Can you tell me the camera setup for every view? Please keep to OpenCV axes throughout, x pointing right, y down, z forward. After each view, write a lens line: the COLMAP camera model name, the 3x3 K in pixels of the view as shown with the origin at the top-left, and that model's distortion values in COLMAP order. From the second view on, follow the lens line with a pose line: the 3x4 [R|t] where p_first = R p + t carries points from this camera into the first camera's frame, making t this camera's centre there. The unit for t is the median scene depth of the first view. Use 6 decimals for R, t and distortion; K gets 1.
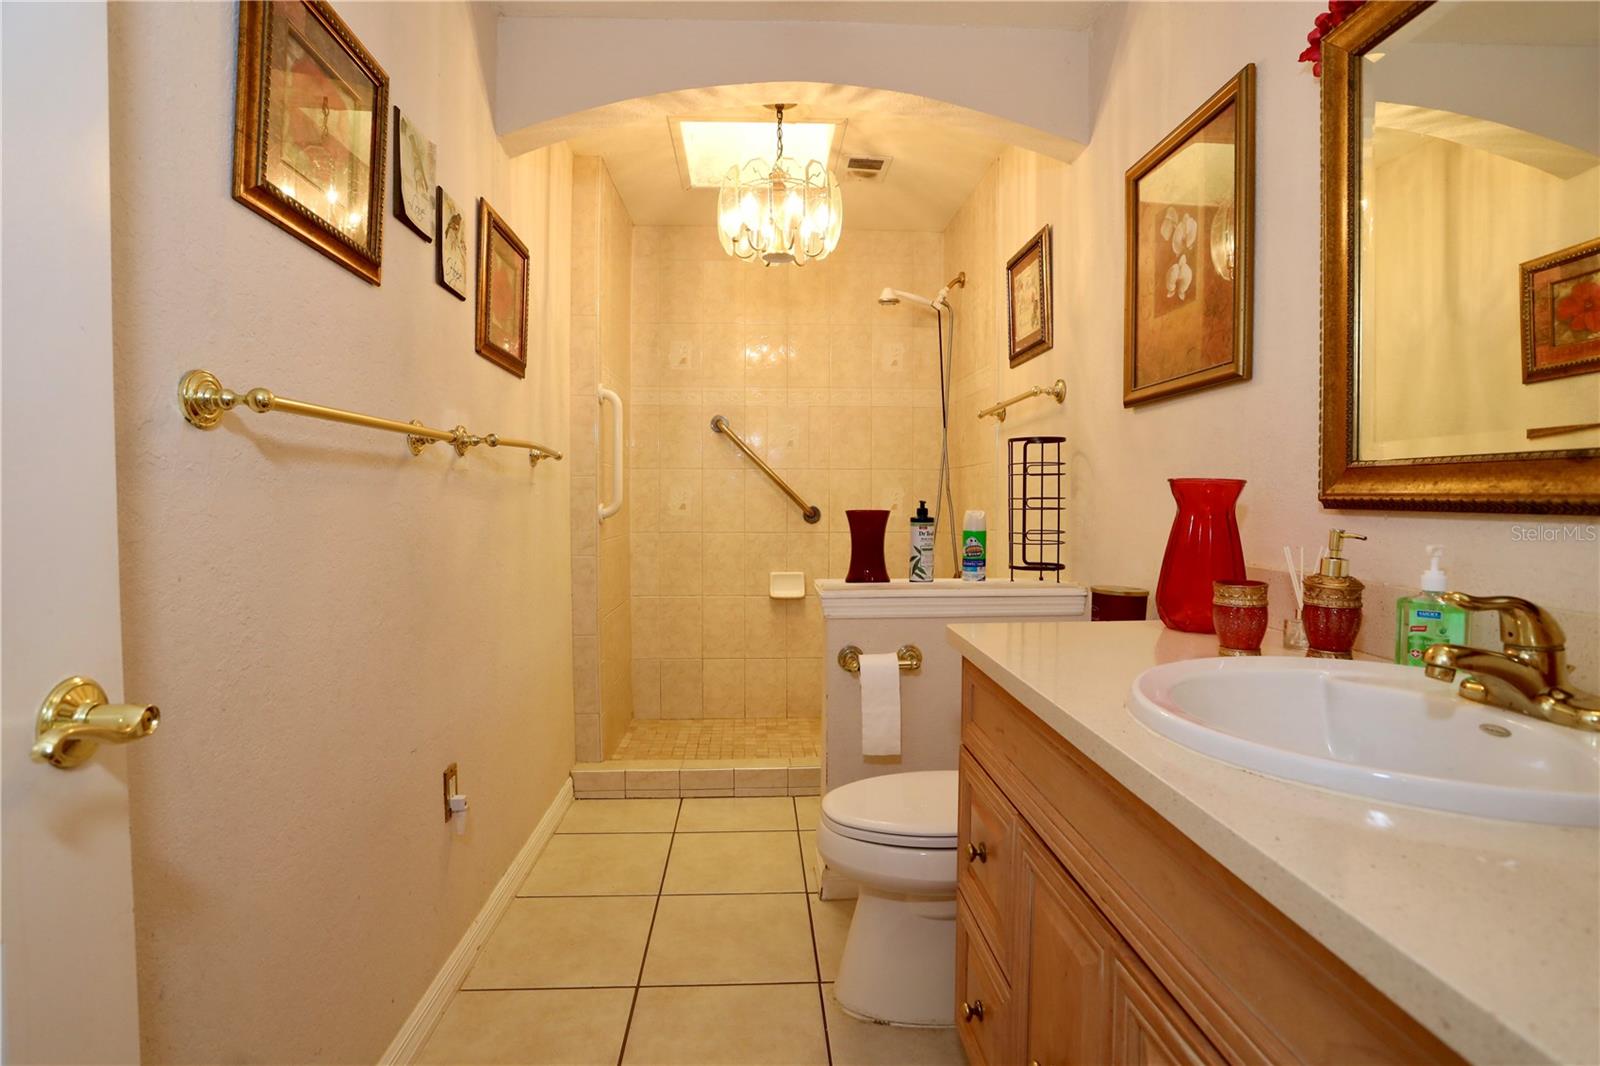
lens RADIAL K [[776.4, 0, 793.0], [0, 776.4, 525.2], [0, 0, 1]] dist [-0.073468, 0.032485]
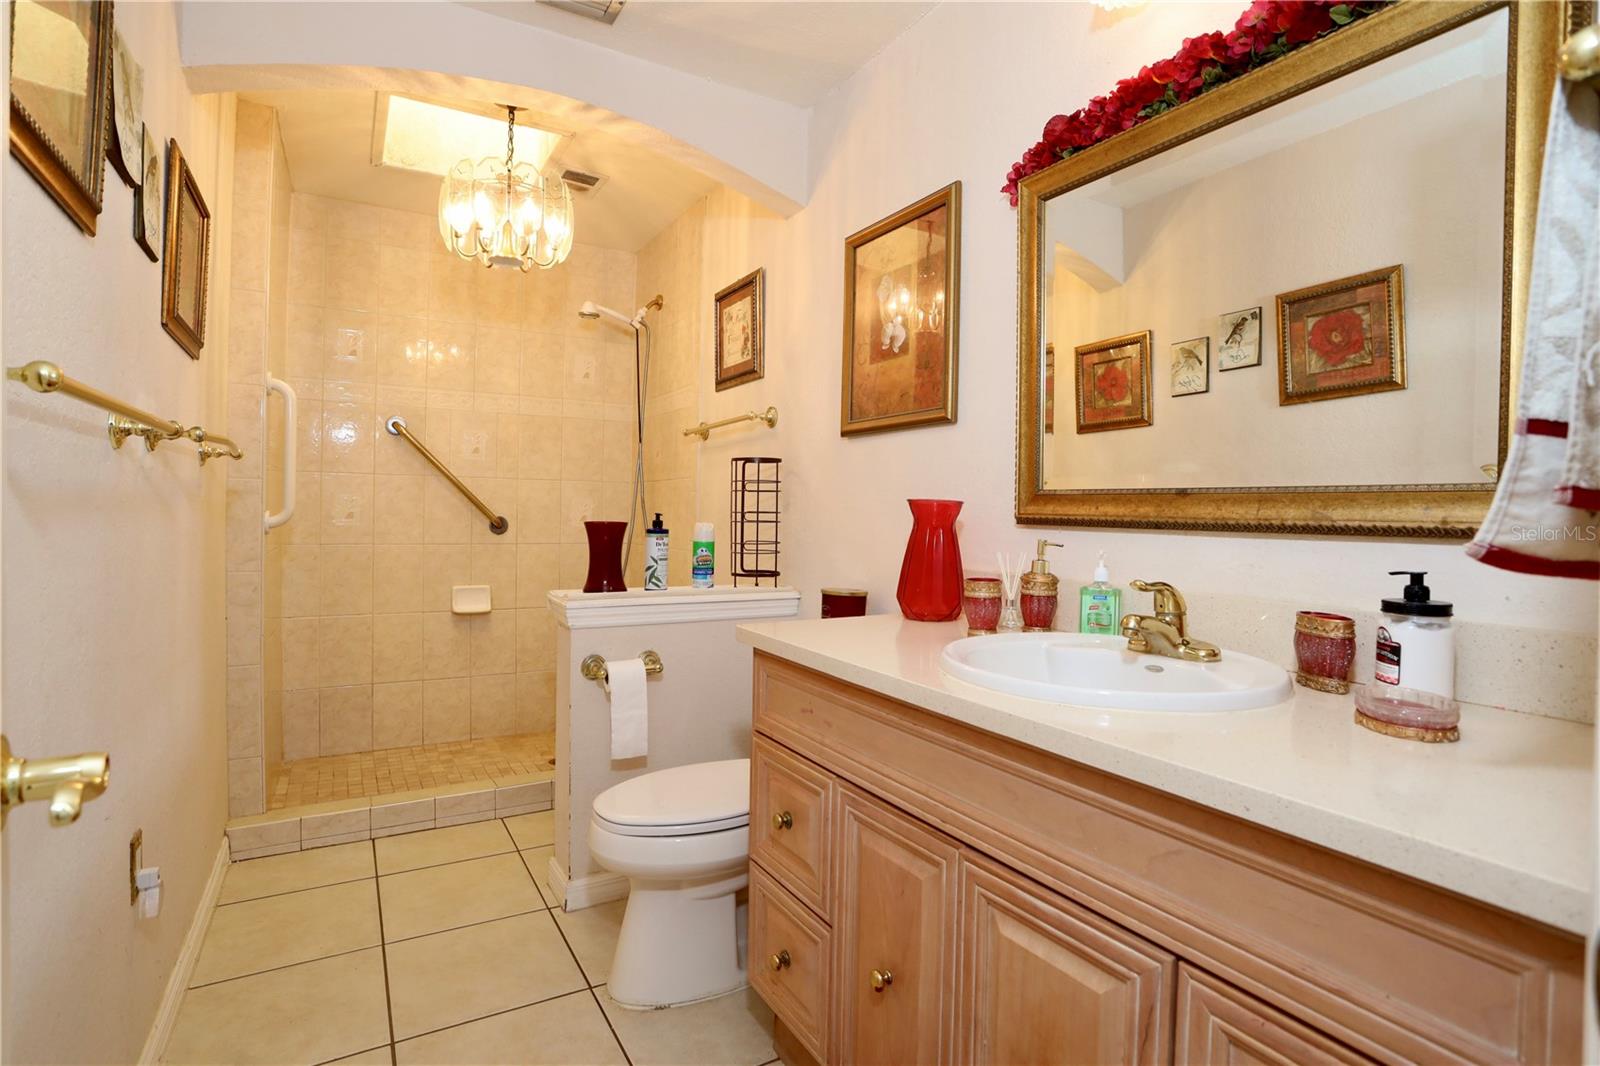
lens RADIAL K [[776.4, 0, 793.0], [0, 776.4, 525.2], [0, 0, 1]] dist [-0.073468, 0.032485]
pose [[0.887530, 0.006970, 0.460697, -0.156219], [-0.000309, 0.999894, -0.014532, 0.000249], [-0.460750, 0.012755, 0.887438, -0.021653]]
